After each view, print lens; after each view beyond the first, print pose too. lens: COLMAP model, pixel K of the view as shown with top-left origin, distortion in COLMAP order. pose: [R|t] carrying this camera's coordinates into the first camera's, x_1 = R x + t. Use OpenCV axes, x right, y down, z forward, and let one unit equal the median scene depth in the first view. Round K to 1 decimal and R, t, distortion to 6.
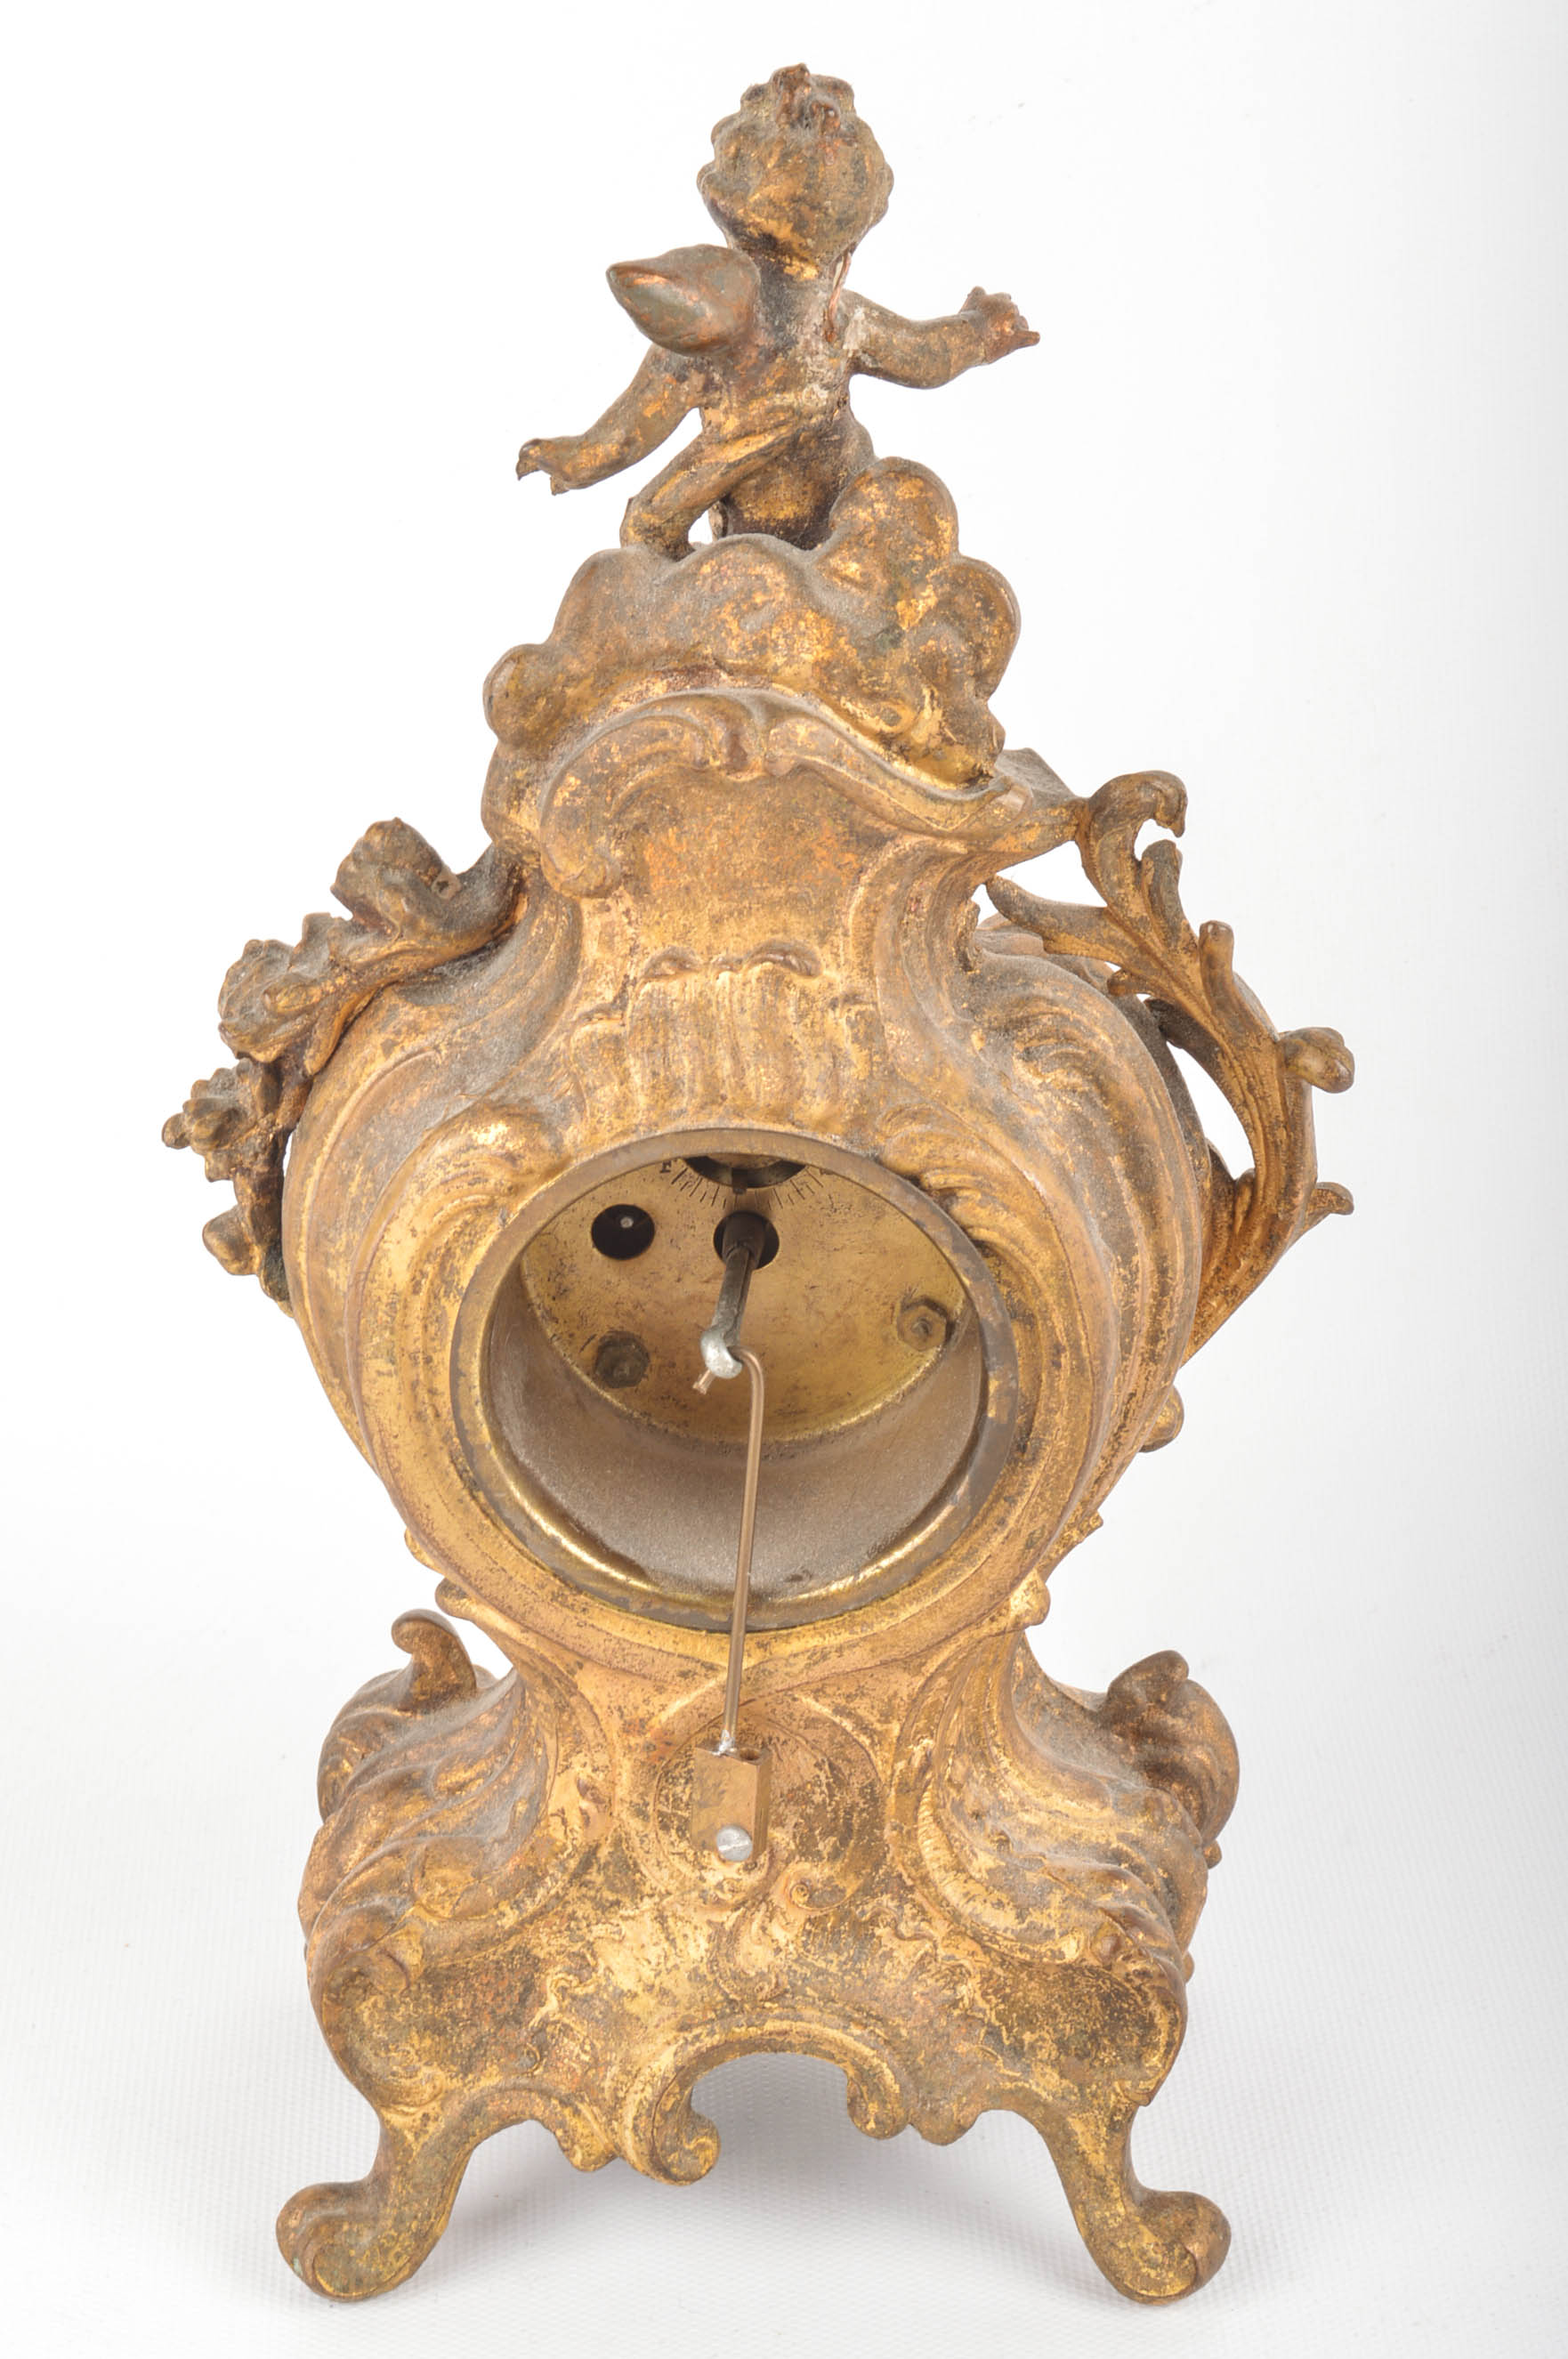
lens RADIAL K [[4544.1, 0, 784.0], [0, 4544.1, 1179.5], [0, 0, 1]] dist [-0.229425, 0.010464]
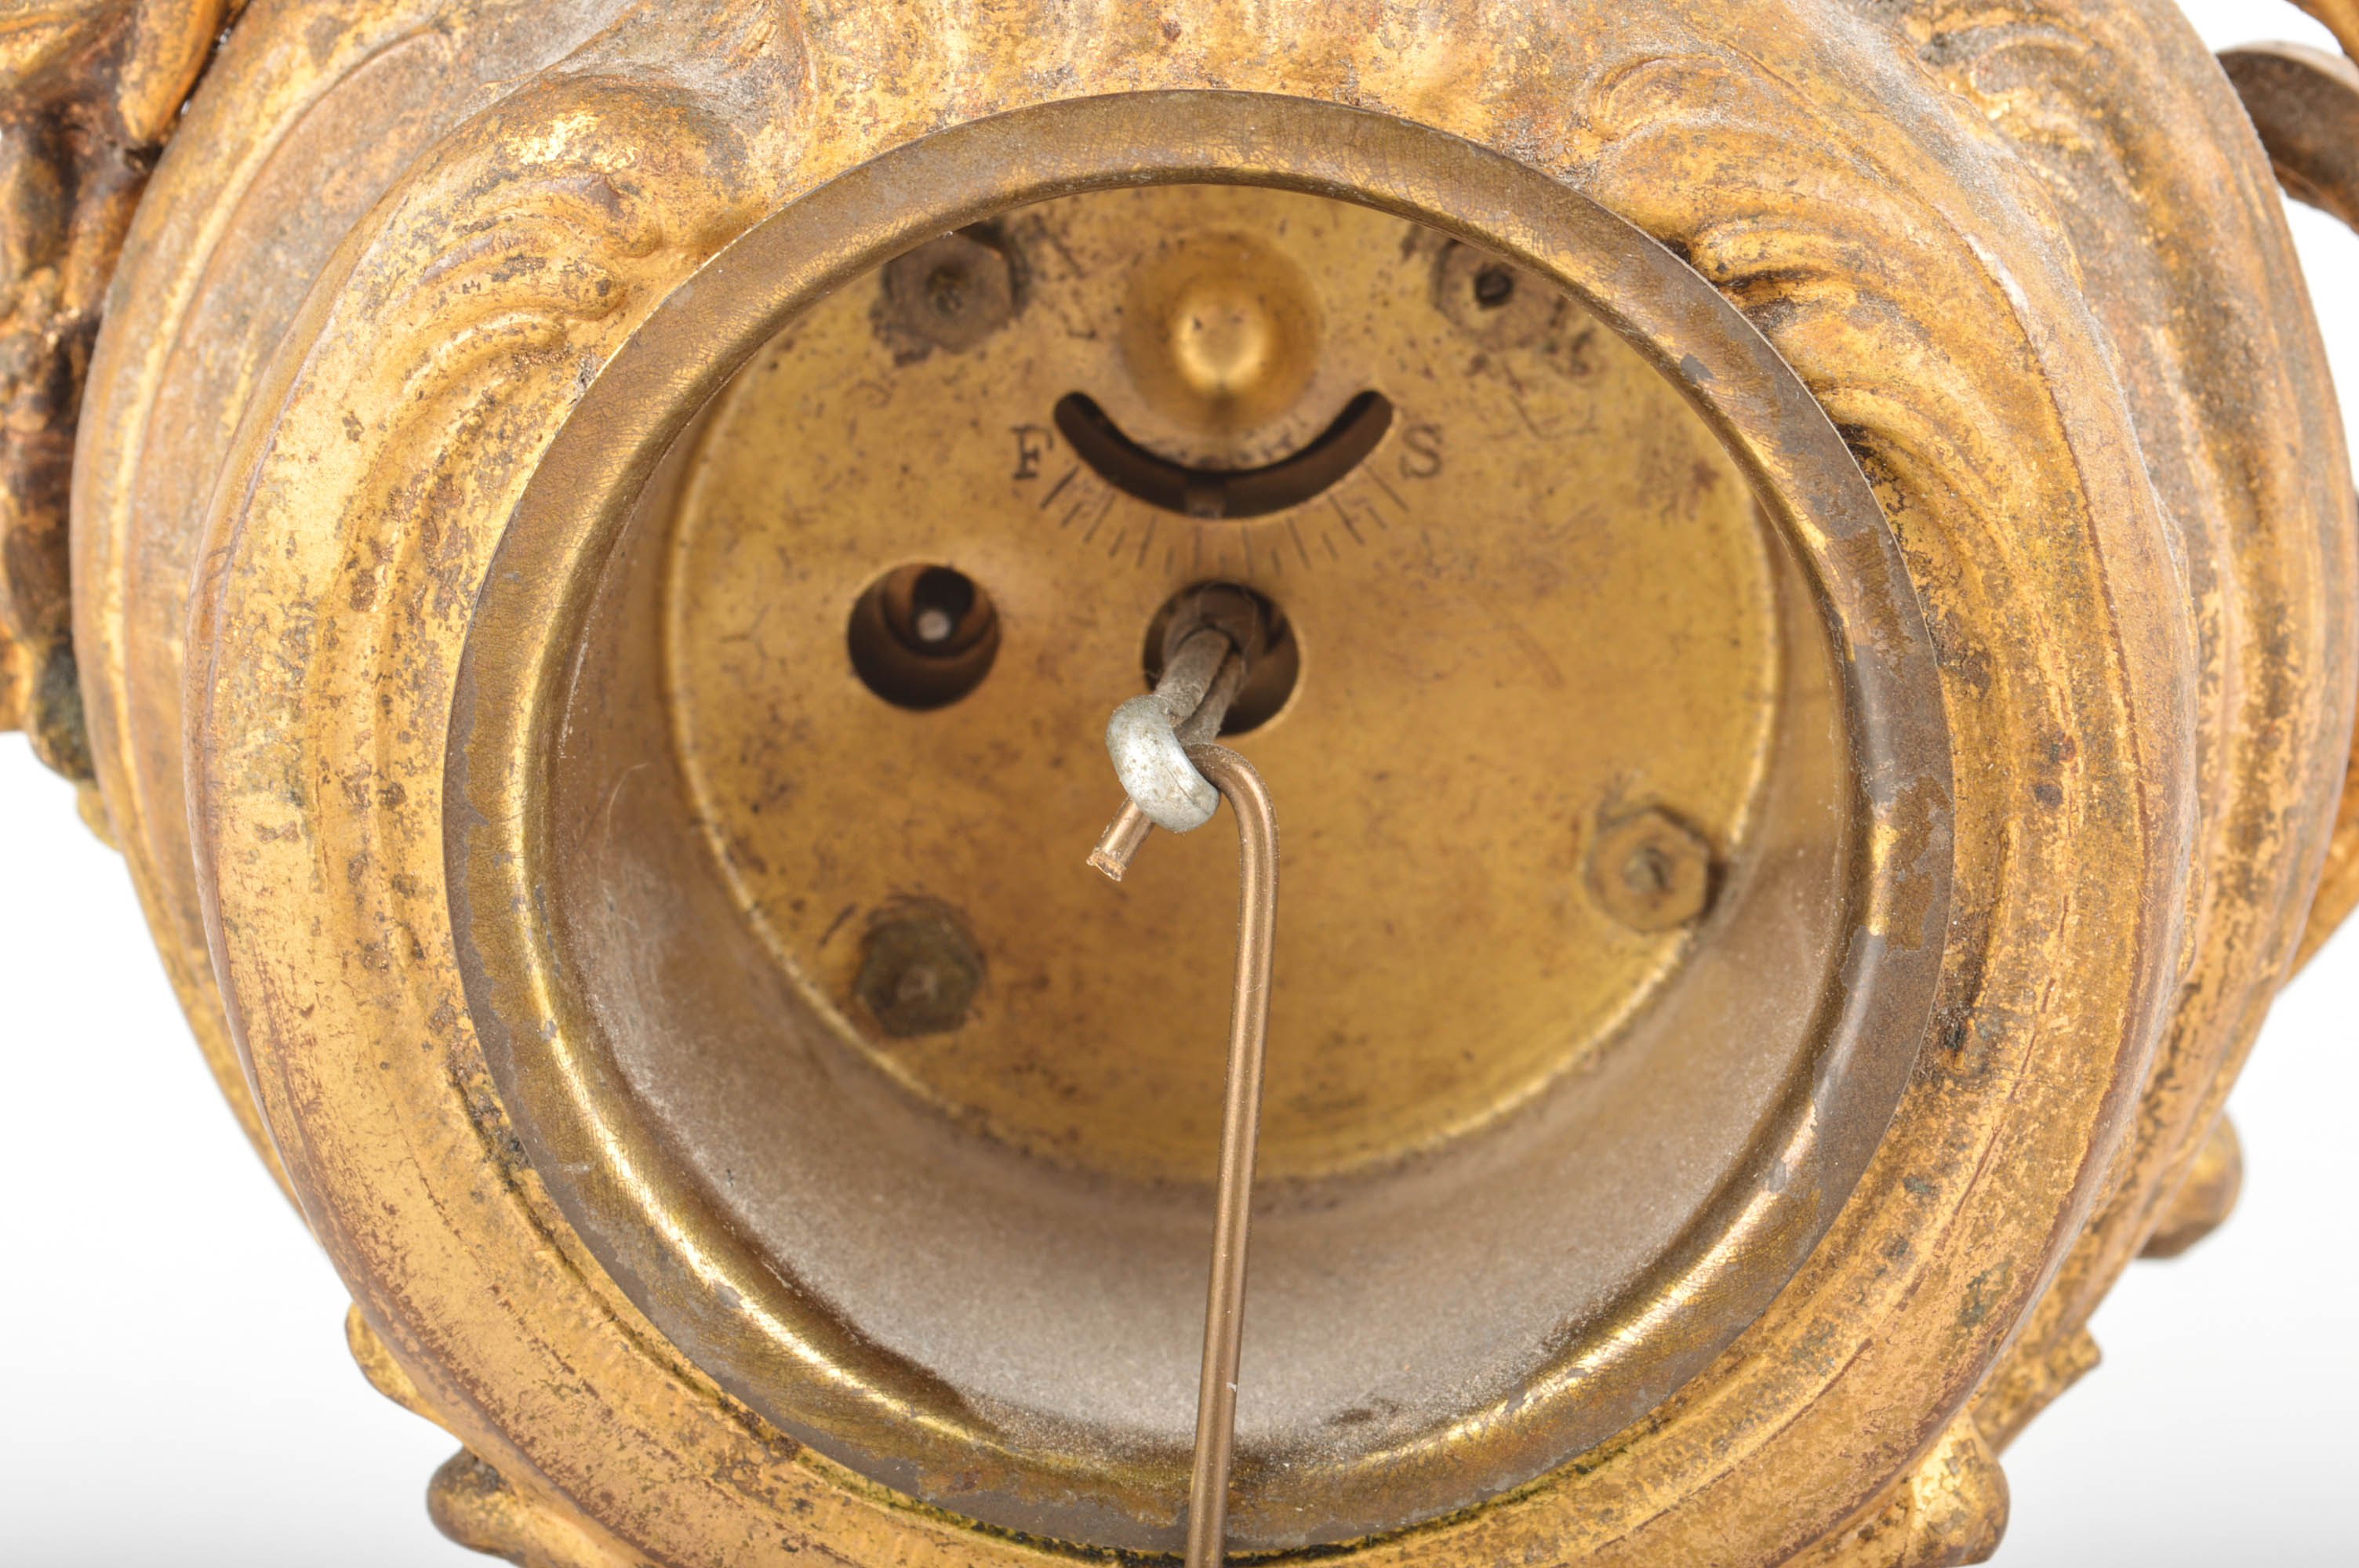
lens RADIAL K [[5100.8, 0, 1179.5], [0, 5100.8, 784.0], [0, 0, 1]] dist [-0.000977, -0.360712]
pose [[0.999974, 0.000425, -0.007266, -0.009138], [-0.001839, 0.980661, -0.195705, 0.121300], [0.007043, 0.195713, 0.980636, 0.574191]]
